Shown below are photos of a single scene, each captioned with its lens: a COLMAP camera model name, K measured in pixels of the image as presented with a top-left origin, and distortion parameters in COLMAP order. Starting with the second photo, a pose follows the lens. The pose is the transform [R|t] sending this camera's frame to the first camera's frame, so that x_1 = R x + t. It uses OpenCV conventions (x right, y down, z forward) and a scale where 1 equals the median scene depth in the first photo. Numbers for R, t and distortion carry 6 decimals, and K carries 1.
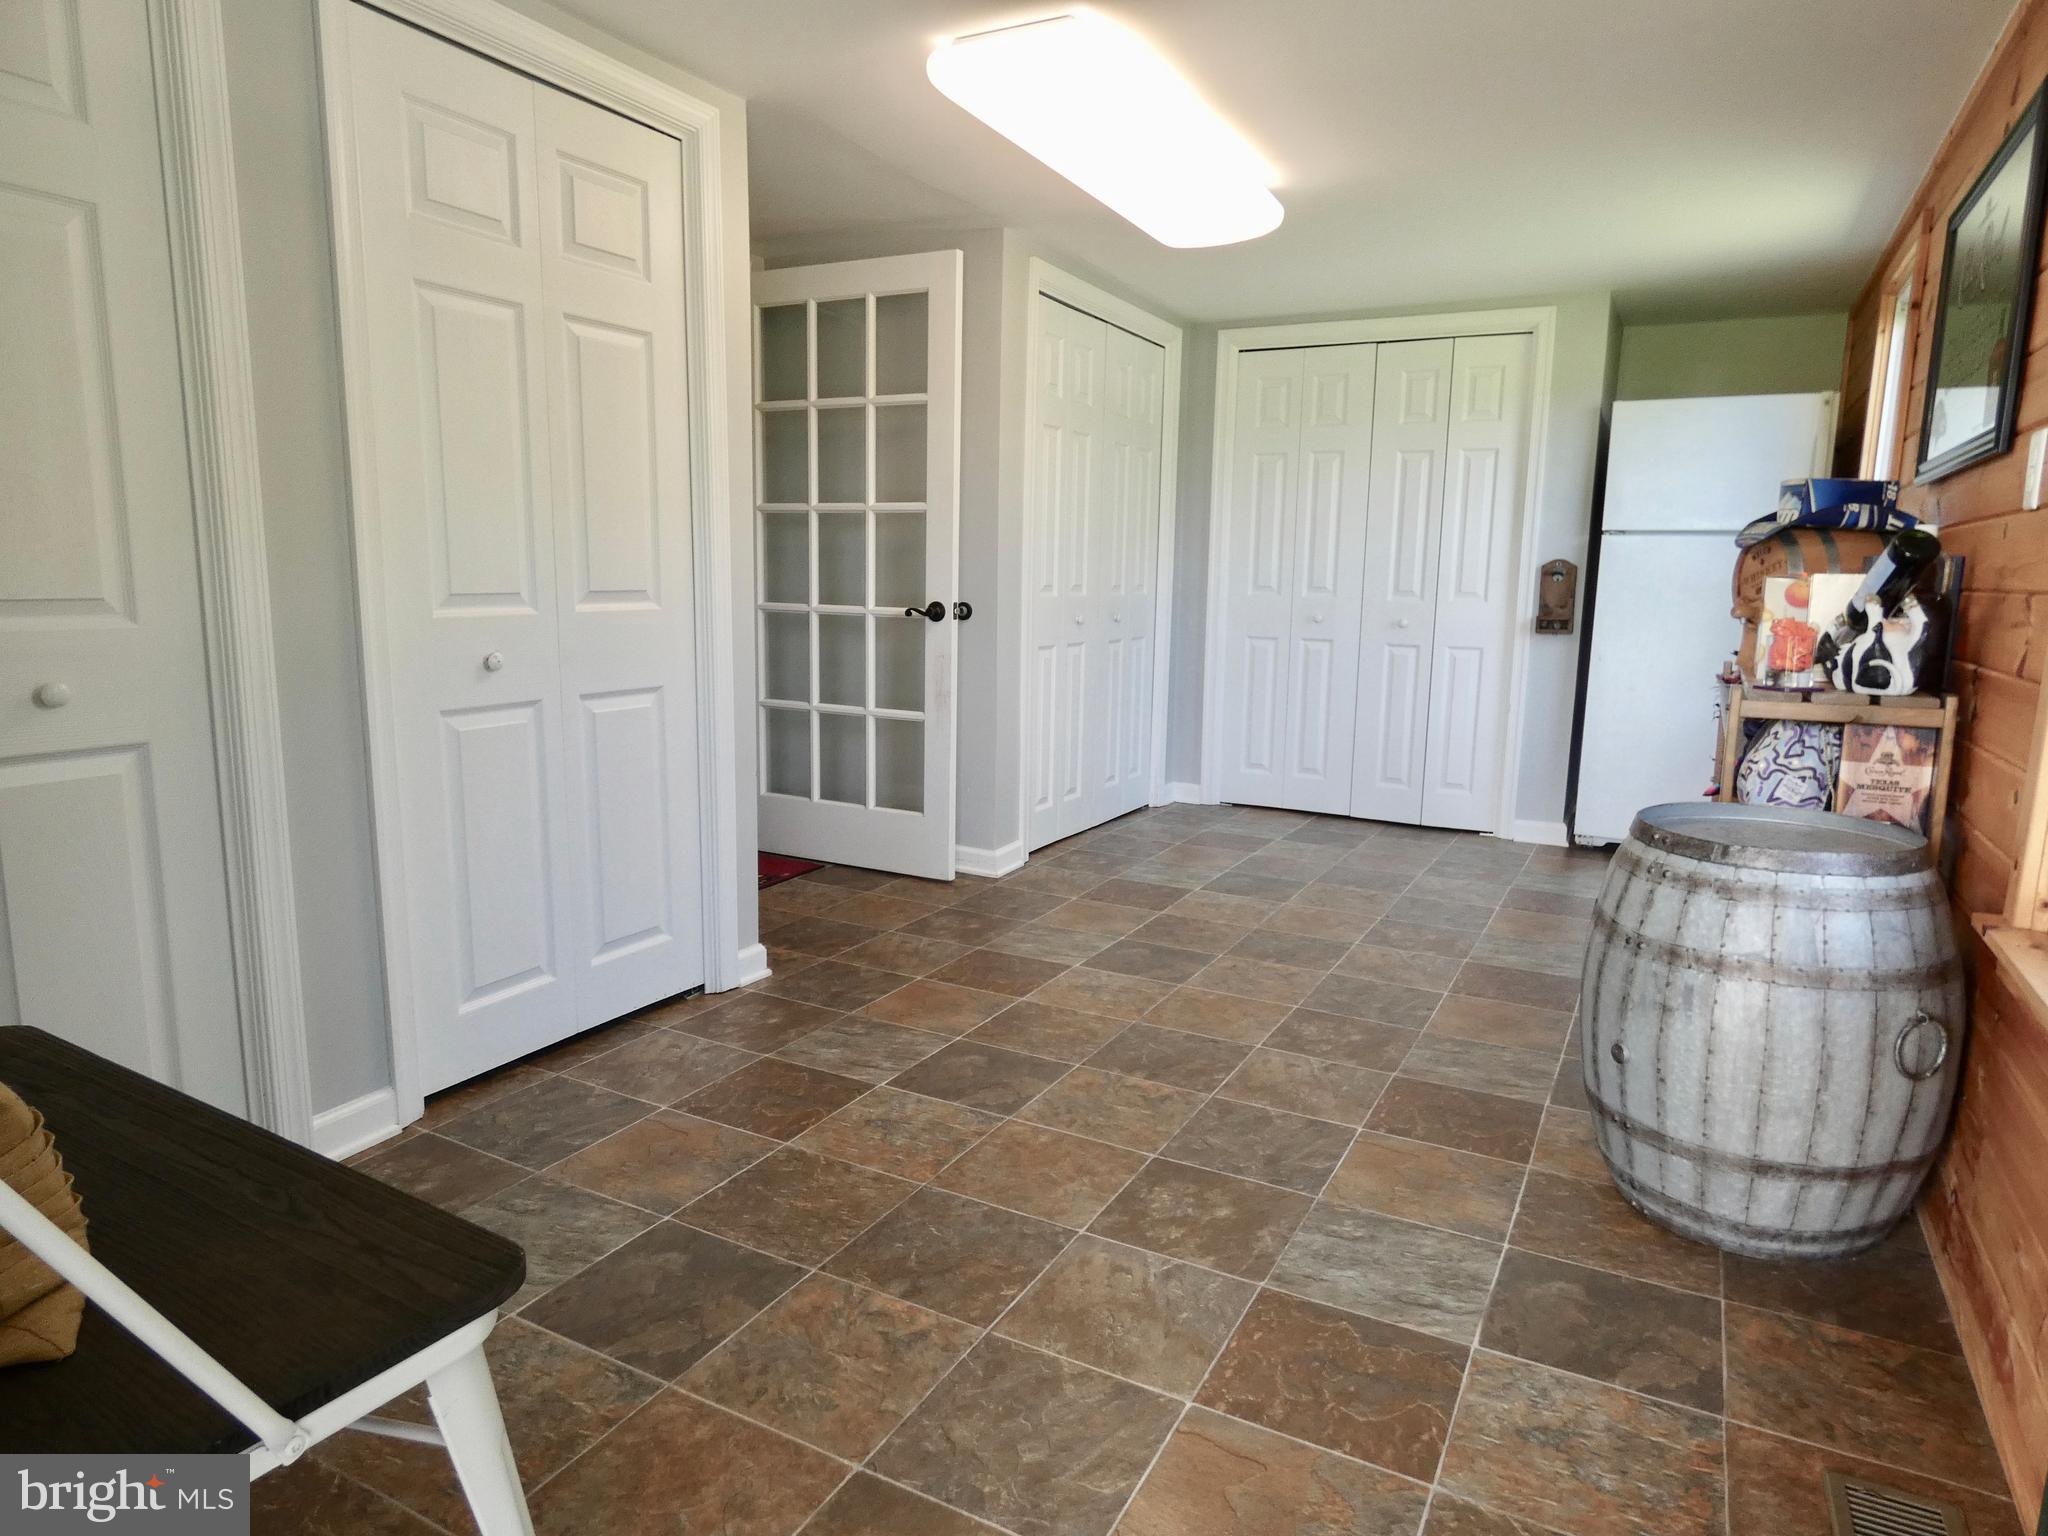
lens RADIAL K [[1226.0, 0, 1024.0], [0, 1226.0, 768.0], [0, 0, 1]] dist [0.048261, 0.000006]
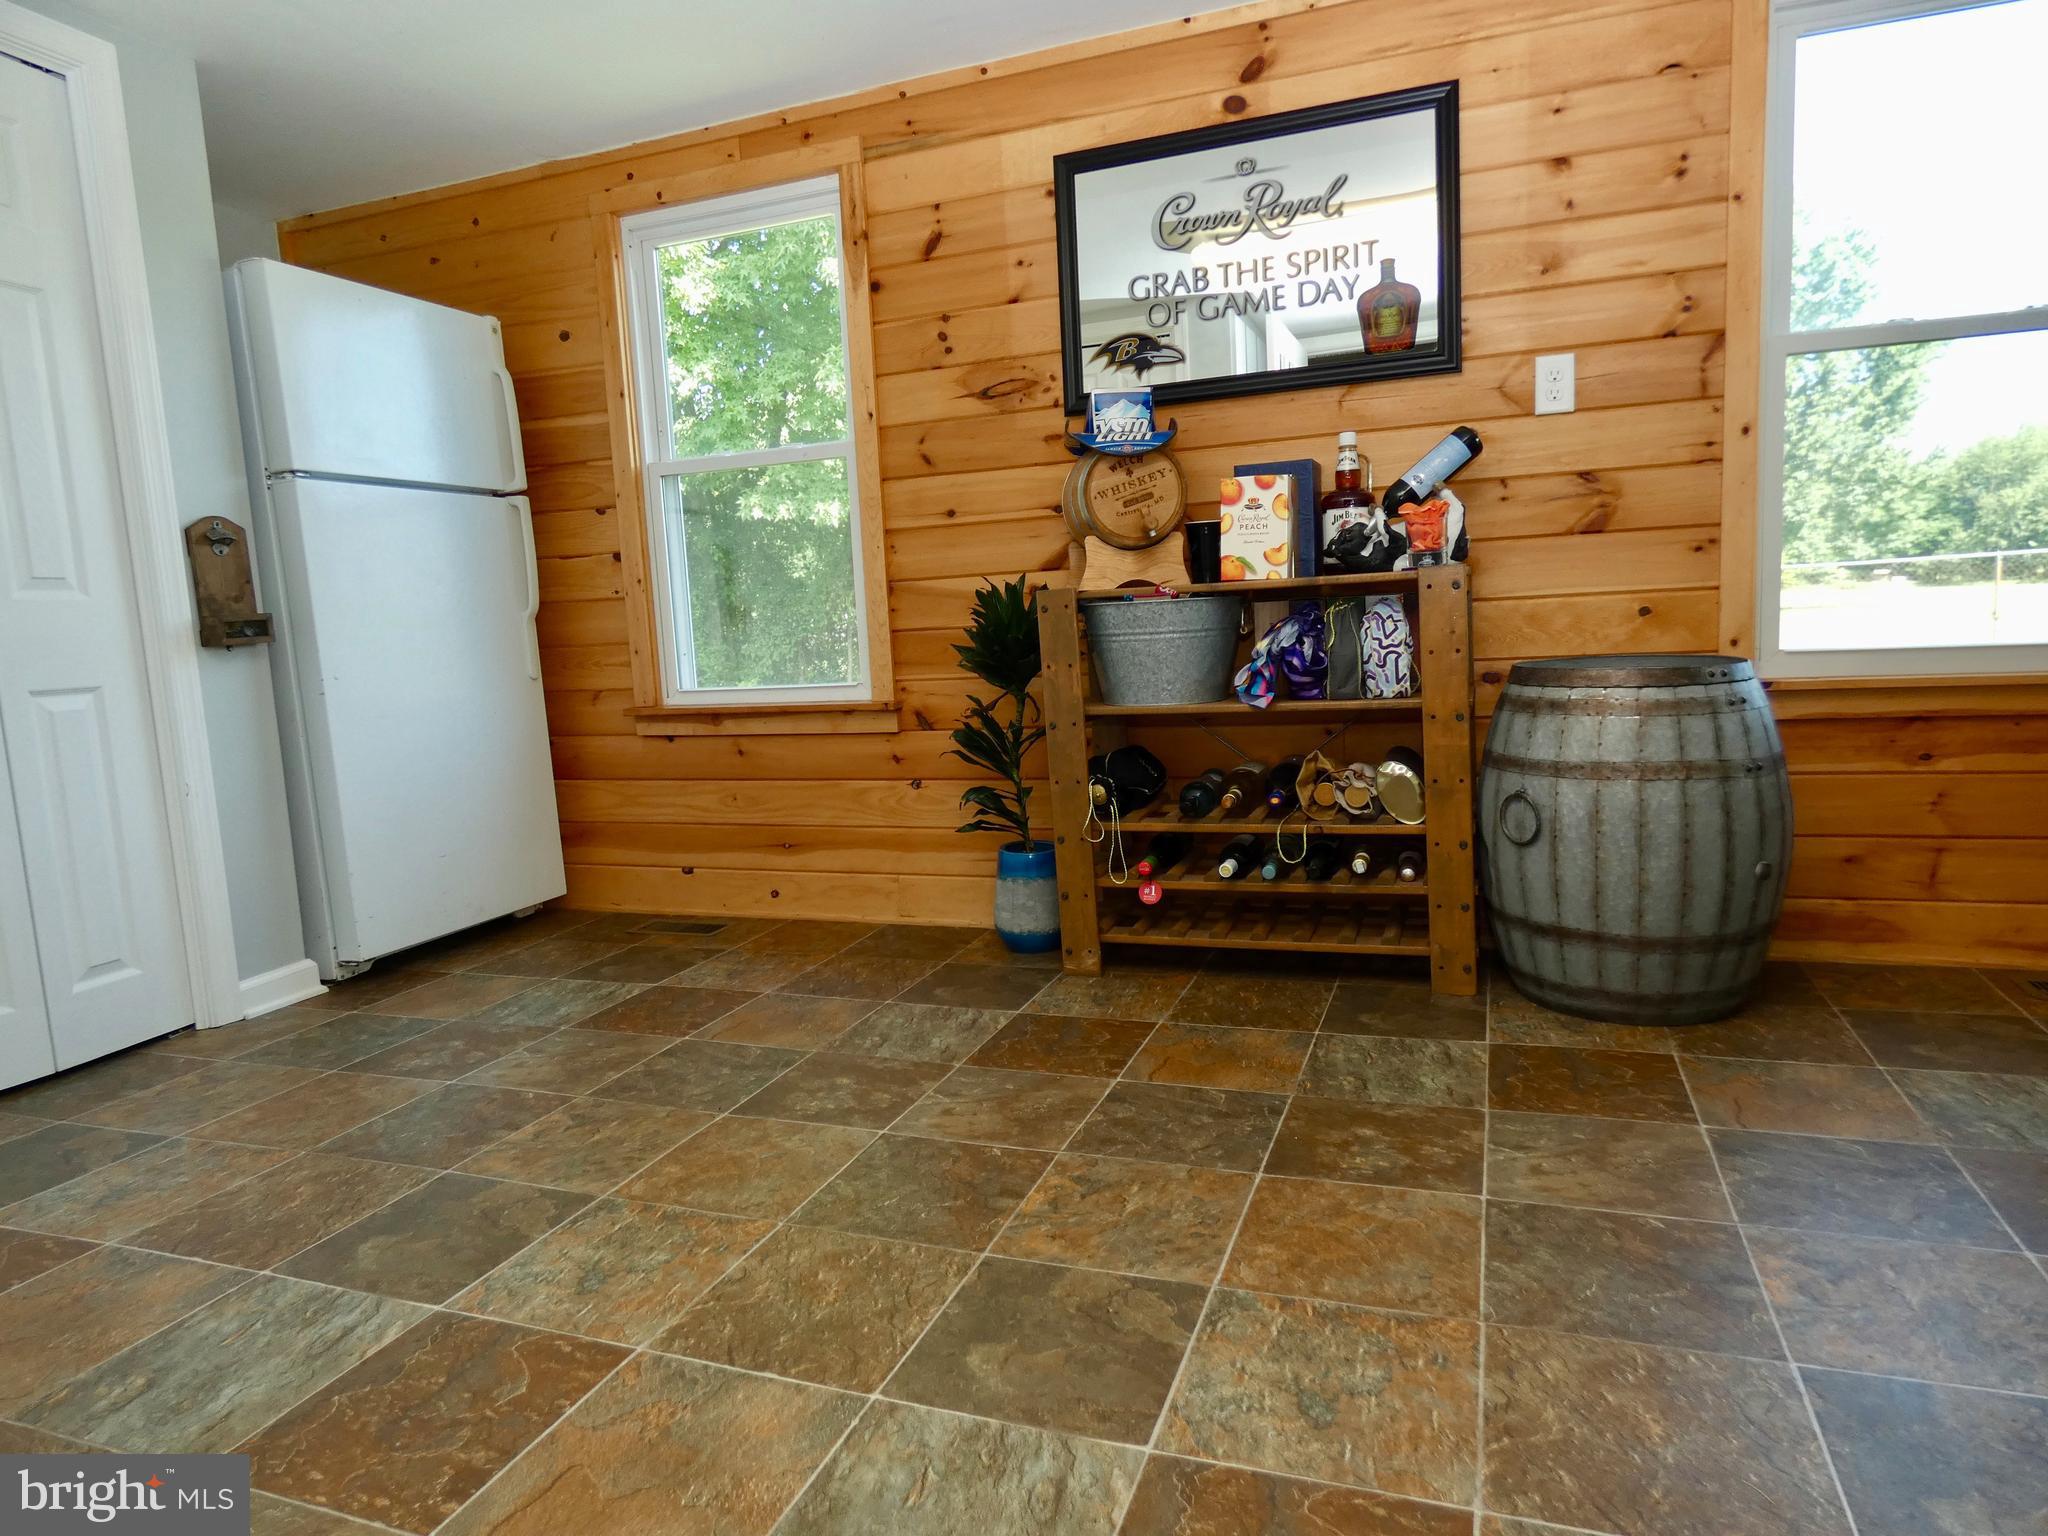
lens RADIAL K [[1234.2, 0, 1033.3], [0, 1234.2, 774.7], [0, 0, 1]] dist [-0.001156, -0.000666]
pose [[-0.139065, -0.133319, 0.981268, -0.642636], [0.209218, 0.964574, 0.160701, -0.088013], [-0.967930, 0.227647, -0.106246, 1.240608]]
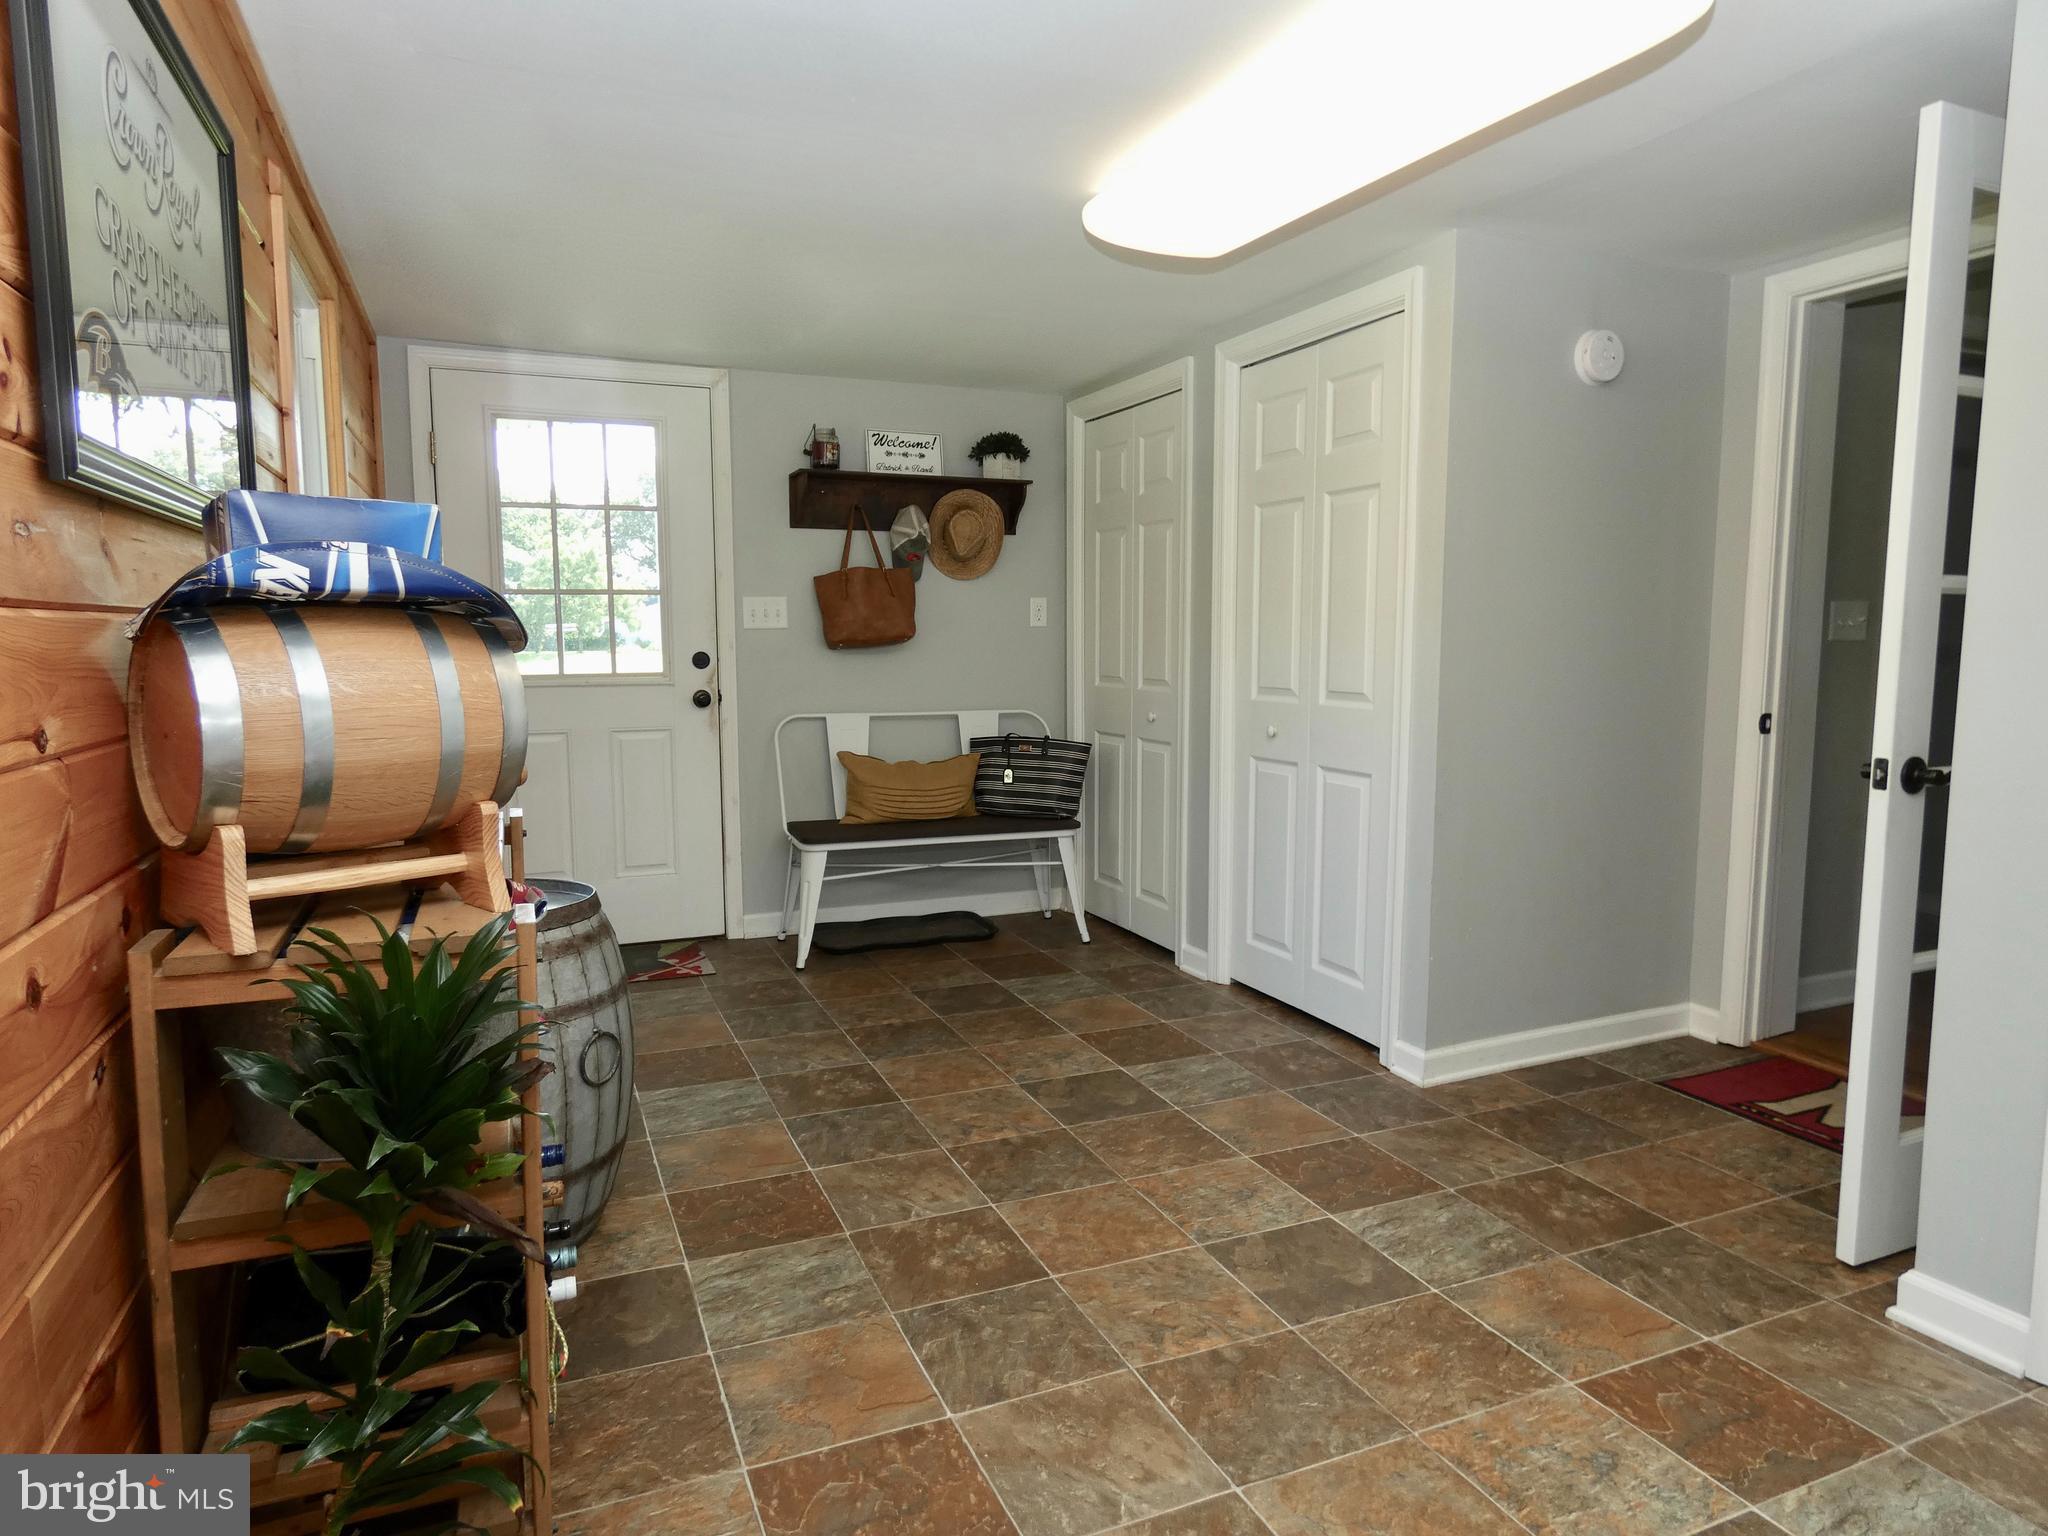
lens RADIAL K [[1234.2, 0, 1033.3], [0, 1234.2, 774.7], [0, 0, 1]] dist [-0.001156, -0.000666]
pose [[-0.618374, 0.073835, -0.782407, 0.905515], [-0.134109, 0.971060, 0.197631, -0.278605], [0.774356, 0.227138, -0.590576, 1.571683]]
